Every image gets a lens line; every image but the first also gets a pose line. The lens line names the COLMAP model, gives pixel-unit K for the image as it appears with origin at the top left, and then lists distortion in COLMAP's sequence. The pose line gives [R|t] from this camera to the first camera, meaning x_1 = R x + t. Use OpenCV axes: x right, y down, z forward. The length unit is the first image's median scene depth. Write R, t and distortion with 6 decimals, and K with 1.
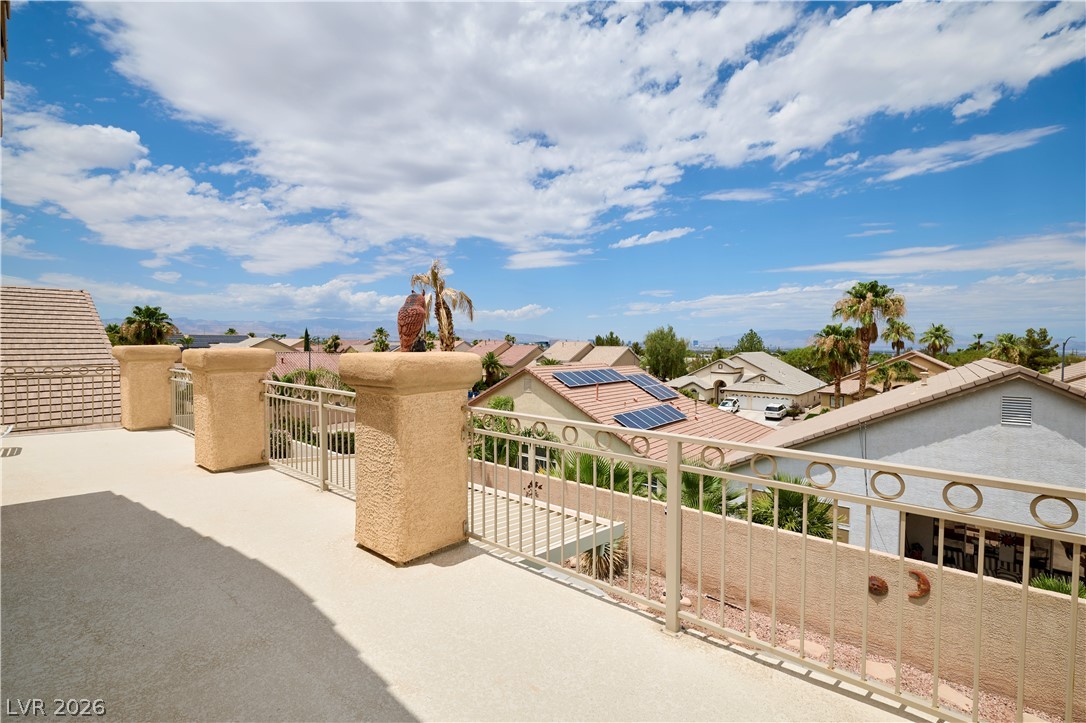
lens RADIAL K [[476.8, 0, 542.7], [0, 476.8, 354.8], [0, 0, 1]] dist [0.000573, -0.000637]
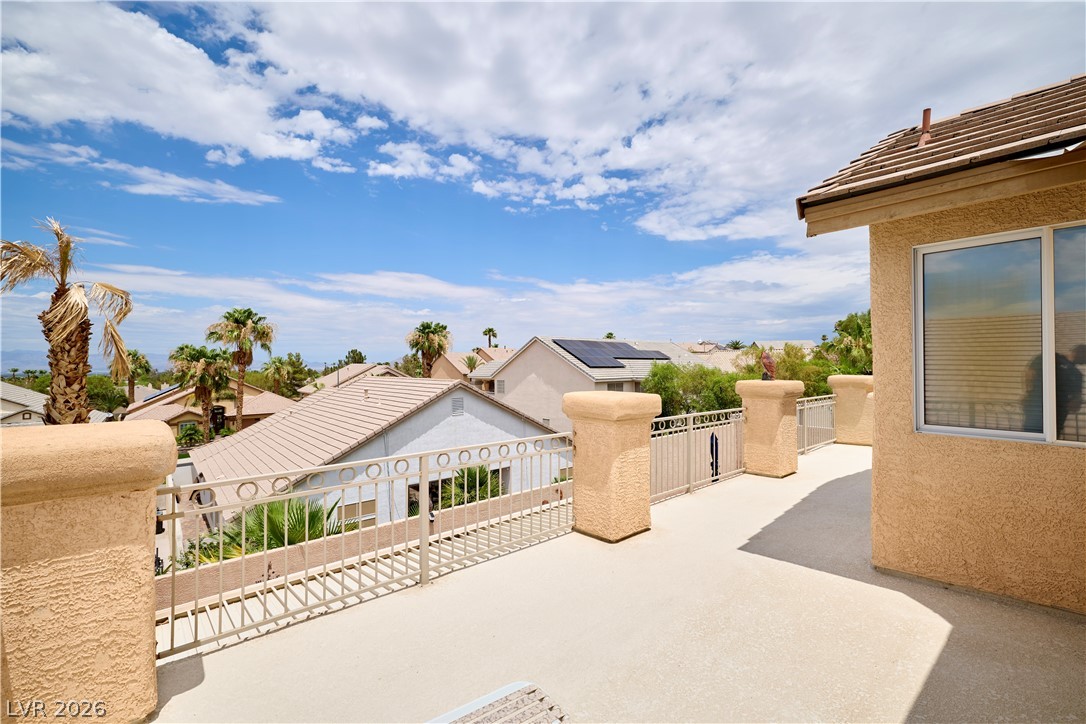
lens RADIAL K [[476.8, 0, 544.2], [0, 476.8, 362.6], [0, 0, 1]] dist [0.000573, -0.000637]
pose [[0.173690, -0.008823, 0.984761, -0.095466], [0.034719, 0.999393, 0.002831, -0.004898], [-0.984188, 0.033699, 0.173891, 0.060611]]
